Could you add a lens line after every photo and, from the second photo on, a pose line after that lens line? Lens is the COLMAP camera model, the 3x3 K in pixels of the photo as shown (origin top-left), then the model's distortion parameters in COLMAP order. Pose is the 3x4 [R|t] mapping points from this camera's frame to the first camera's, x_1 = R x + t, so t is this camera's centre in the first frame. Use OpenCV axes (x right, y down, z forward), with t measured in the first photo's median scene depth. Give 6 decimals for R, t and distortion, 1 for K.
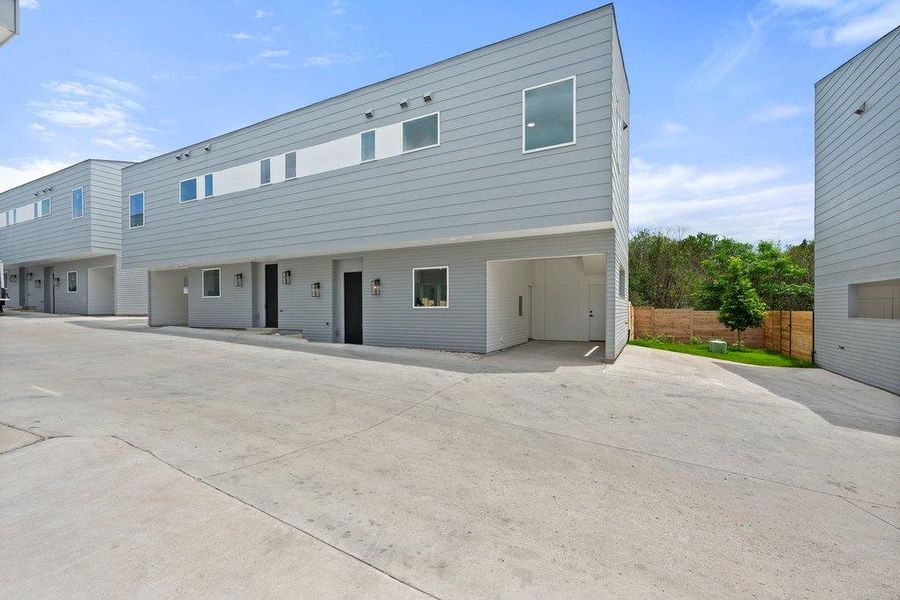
lens RADIAL K [[376.6, 0, 448.8], [0, 376.6, 307.0], [0, 0, 1]] dist [-0.000951, 0.000924]
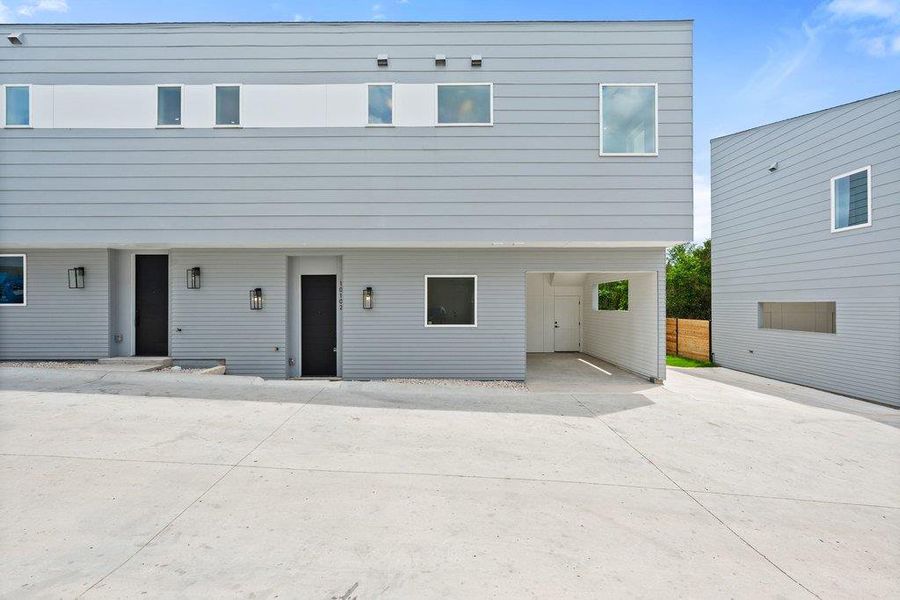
lens RADIAL K [[376.6, 0, 449.2], [0, 376.6, 298.9], [0, 0, 1]] dist [-0.000951, 0.000924]
pose [[0.896211, 0.009915, 0.443517, -0.382118], [-0.003900, 0.999888, -0.014472, -0.041970], [-0.443610, 0.011240, 0.896149, 0.276093]]
